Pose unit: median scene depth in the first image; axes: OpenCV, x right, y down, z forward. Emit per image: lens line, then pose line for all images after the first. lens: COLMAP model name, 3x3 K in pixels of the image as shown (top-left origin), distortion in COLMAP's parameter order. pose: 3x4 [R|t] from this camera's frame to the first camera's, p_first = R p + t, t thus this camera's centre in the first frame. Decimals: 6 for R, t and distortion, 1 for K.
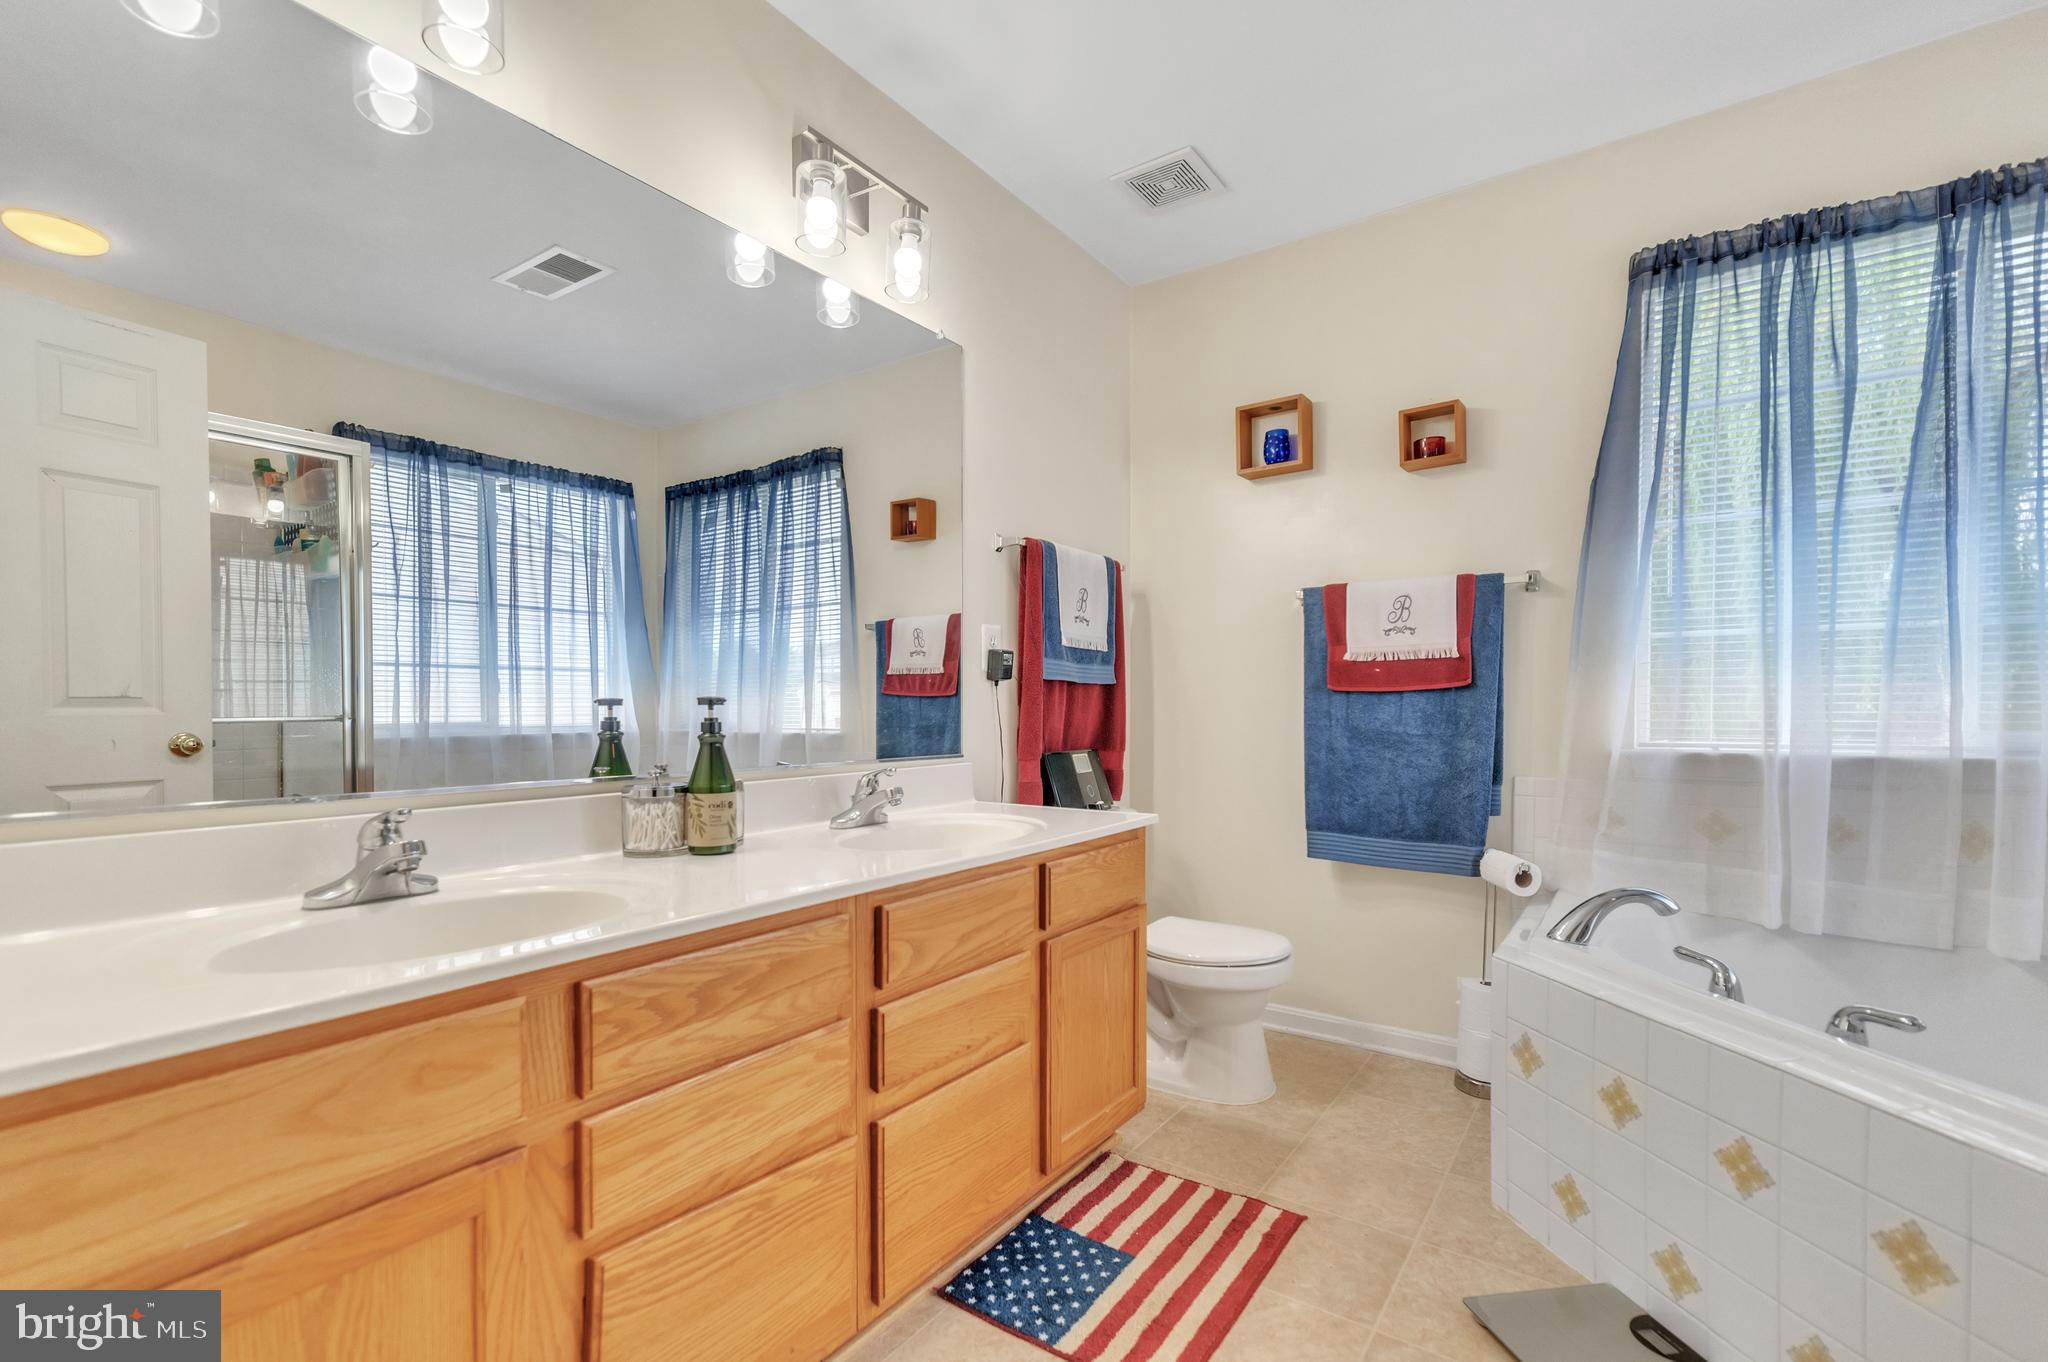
lens RADIAL K [[892.4, 0, 1015.6], [0, 892.4, 702.5], [0, 0, 1]] dist [0.000206, 0.000256]
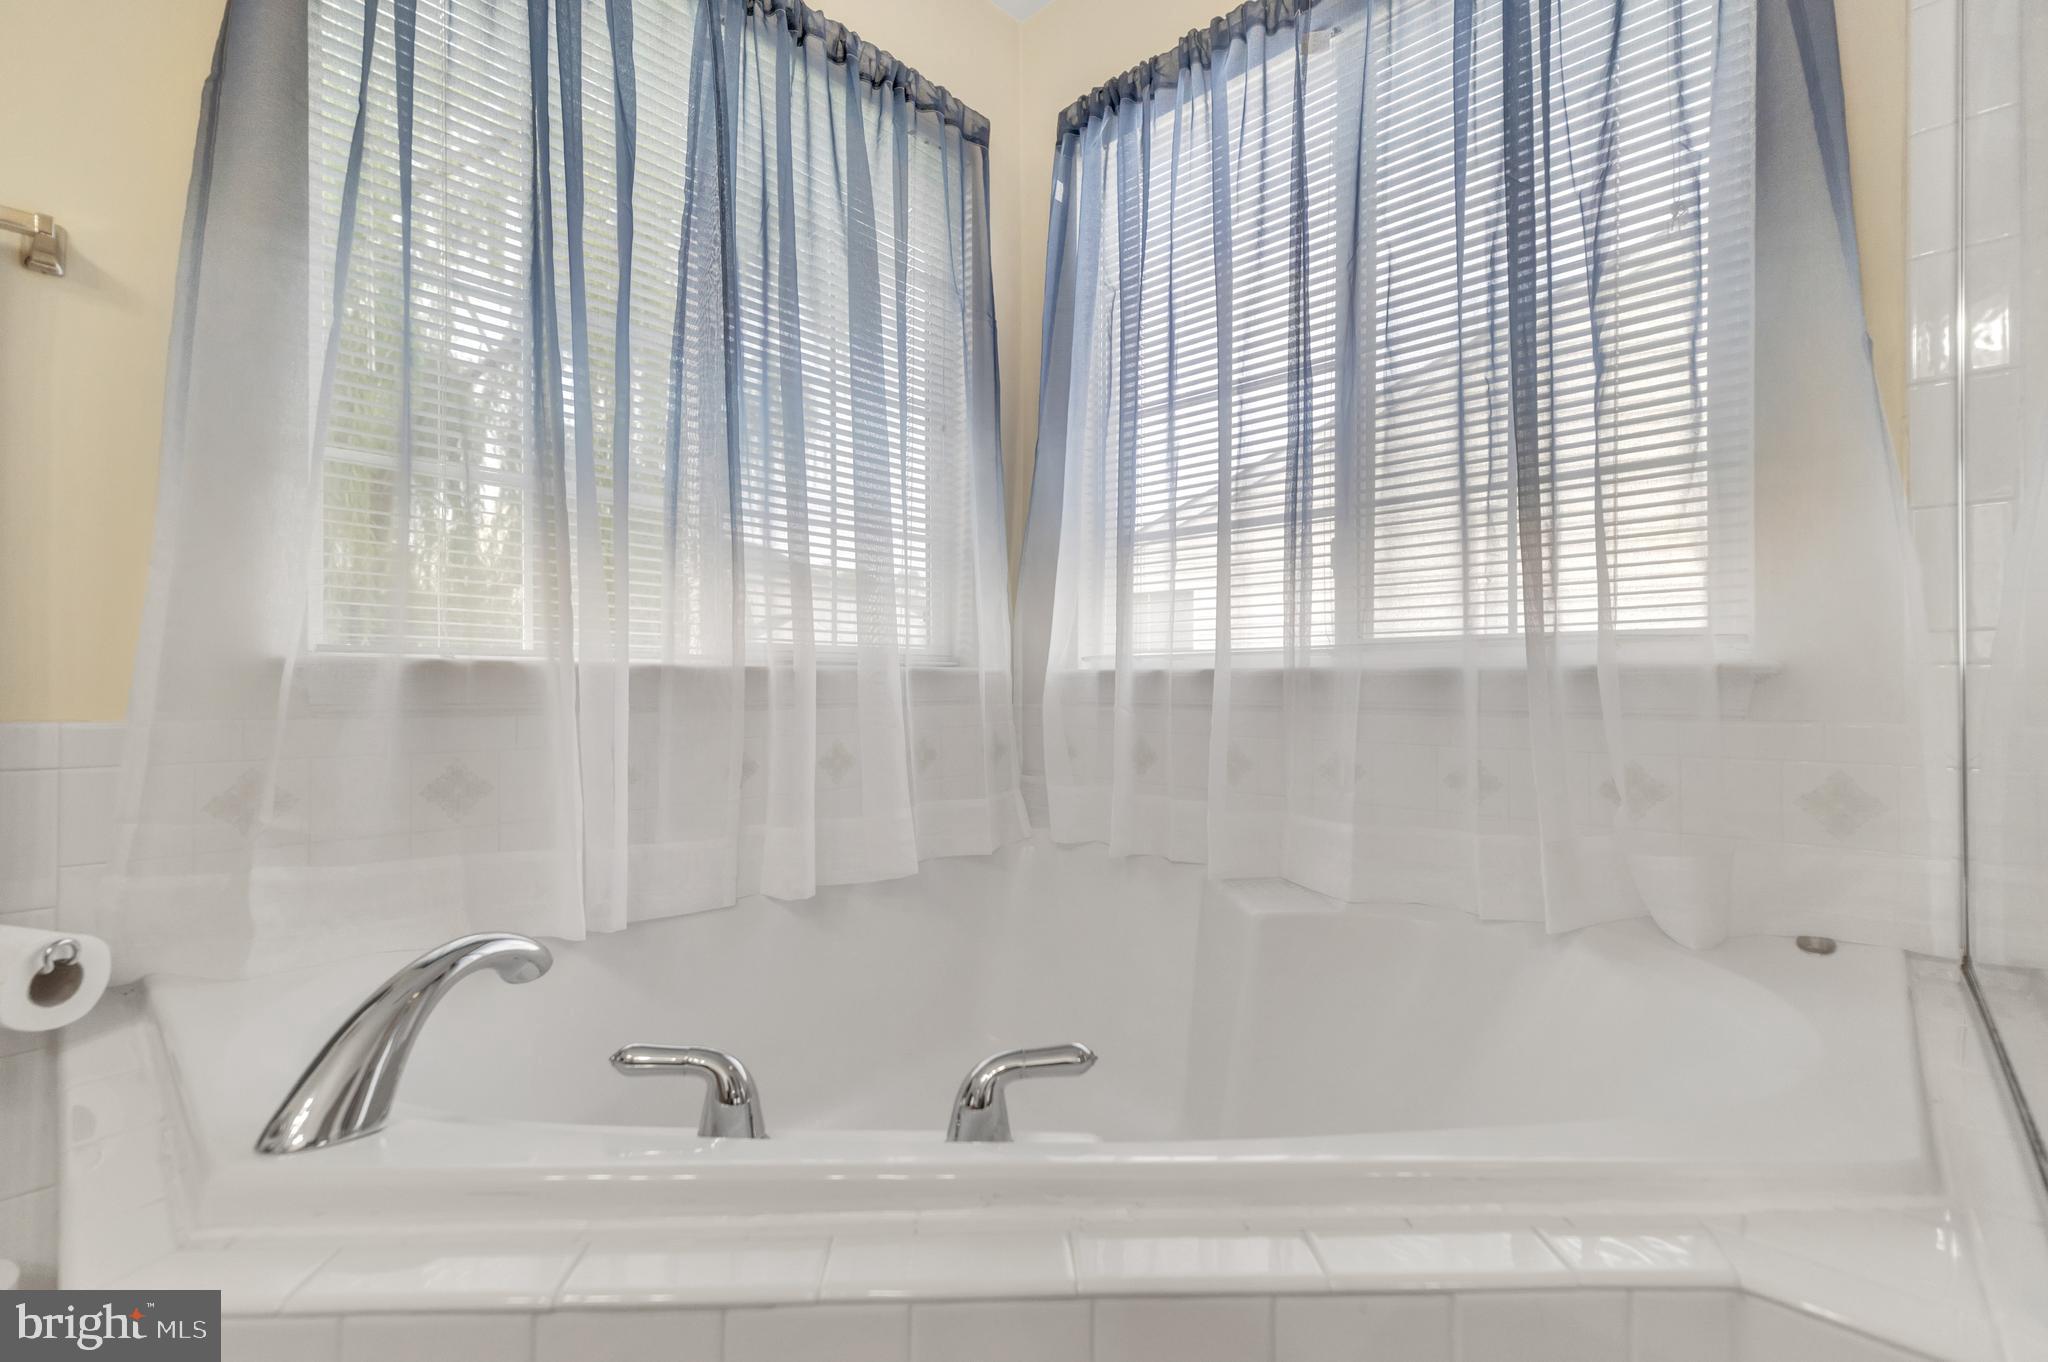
lens RADIAL K [[892.4, 0, 1015.6], [0, 892.4, 702.5], [0, 0, 1]] dist [0.000206, 0.000256]
pose [[0.135780, -0.003794, 0.990732, 0.260765], [-0.005836, 0.999972, 0.004629, 0.078819], [-0.990722, -0.006410, 0.135755, 0.566998]]
